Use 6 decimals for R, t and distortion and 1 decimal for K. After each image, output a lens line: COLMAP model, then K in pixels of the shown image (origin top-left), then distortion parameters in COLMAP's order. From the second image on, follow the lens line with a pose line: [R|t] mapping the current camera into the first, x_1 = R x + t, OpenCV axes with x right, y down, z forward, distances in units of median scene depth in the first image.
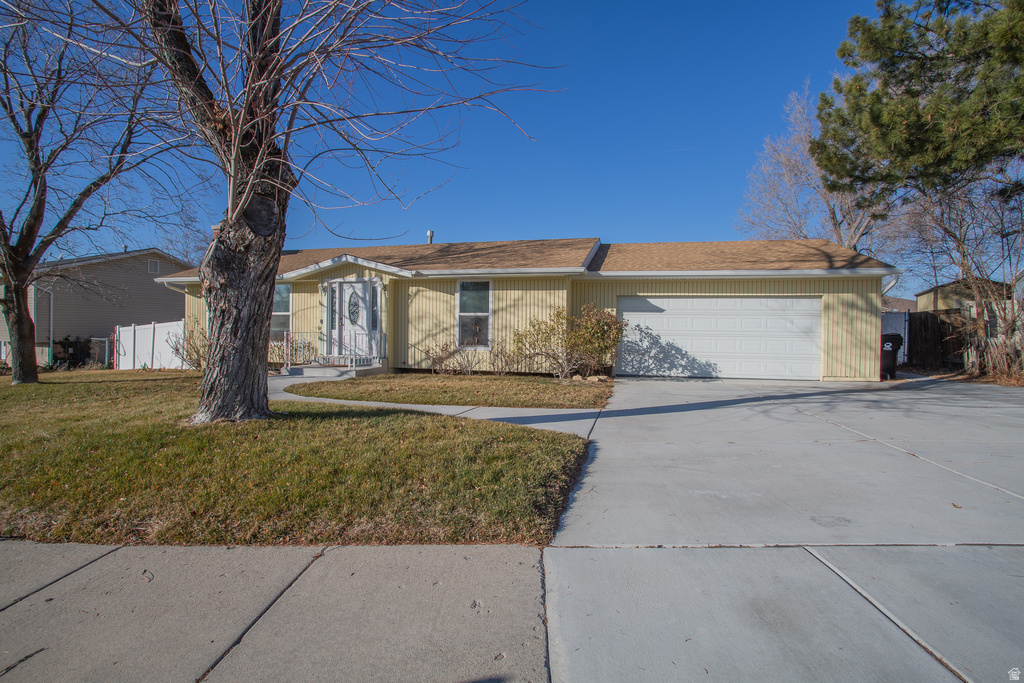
lens RADIAL K [[500.5, 0, 508.2], [0, 500.5, 337.6], [0, 0, 1]] dist [-0.080128, 0.034454]
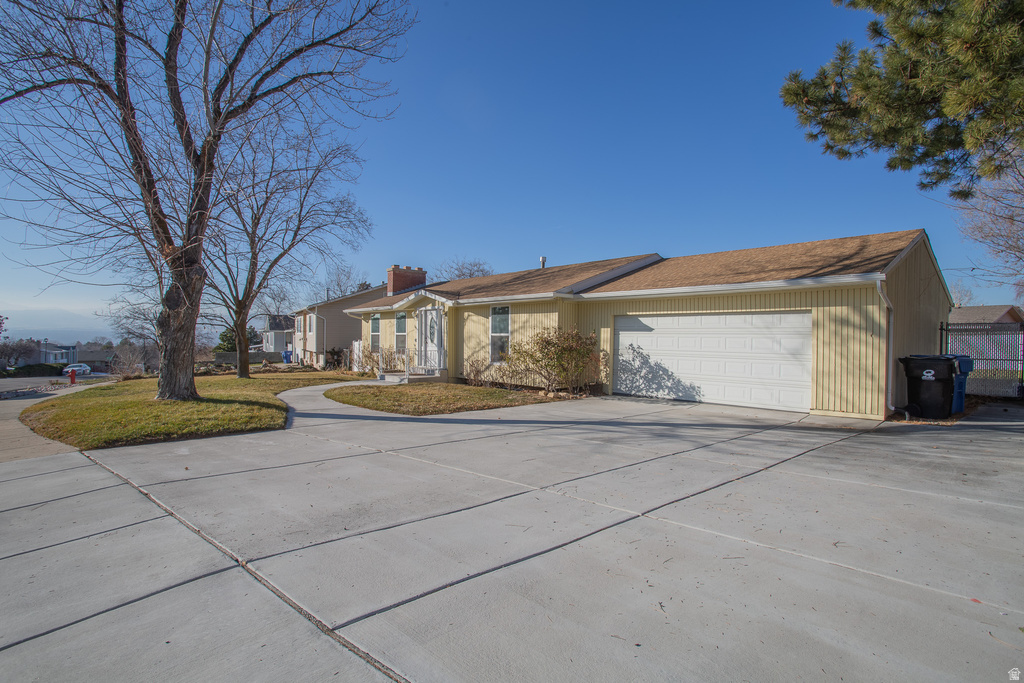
lens RADIAL K [[500.5, 0, 508.2], [0, 500.5, 337.6], [0, 0, 1]] dist [-0.080128, 0.034454]
pose [[0.832205, -0.004265, -0.554451, 0.597512], [-0.004139, 0.999895, -0.013903, -0.023245], [0.554452, 0.013865, 0.832100, 0.030864]]
